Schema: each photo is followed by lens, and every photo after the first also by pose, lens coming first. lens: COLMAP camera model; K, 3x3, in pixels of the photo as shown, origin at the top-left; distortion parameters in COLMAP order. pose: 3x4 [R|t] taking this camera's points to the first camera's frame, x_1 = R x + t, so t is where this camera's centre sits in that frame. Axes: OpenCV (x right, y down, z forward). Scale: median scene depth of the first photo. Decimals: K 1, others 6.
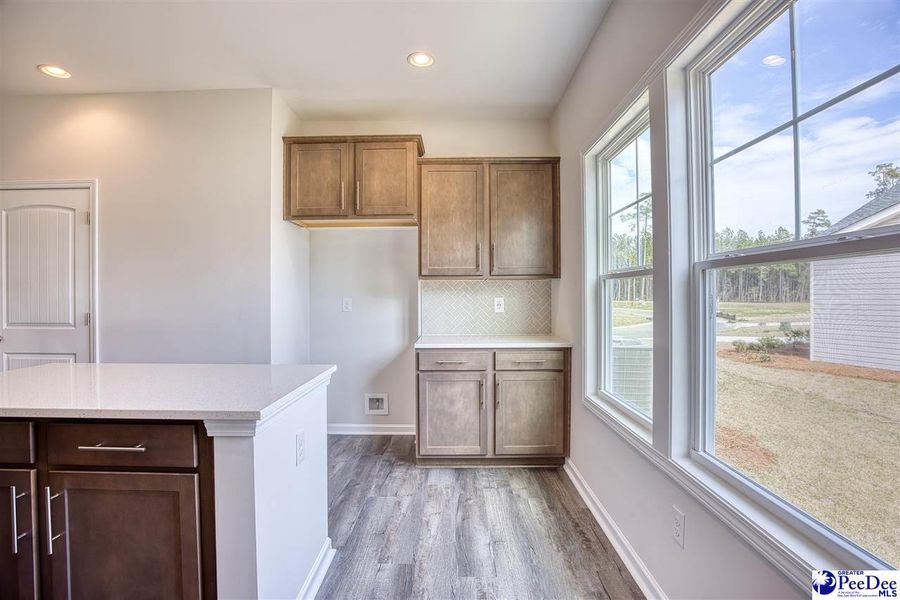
lens RADIAL K [[426.6, 0, 451.0], [0, 426.6, 295.7], [0, 0, 1]] dist [-0.059637, 0.015379]
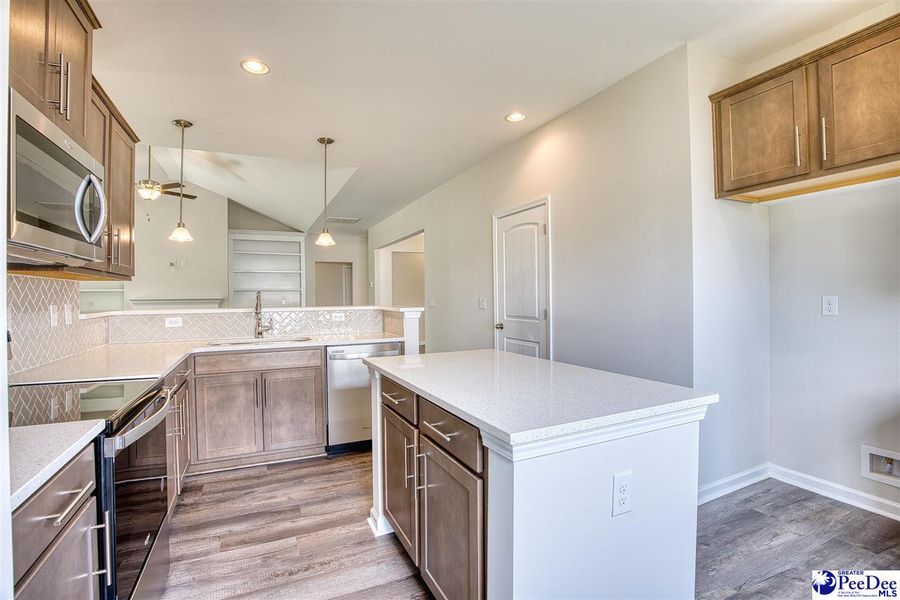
lens RADIAL K [[426.6, 0, 452.2], [0, 426.6, 297.6], [0, 0, 1]] dist [-0.059637, 0.015379]
pose [[0.431854, 0.001025, -0.901943, 0.099443], [0.009273, 0.999941, 0.005576, -0.001108], [0.901896, -0.010771, 0.431820, 0.209137]]
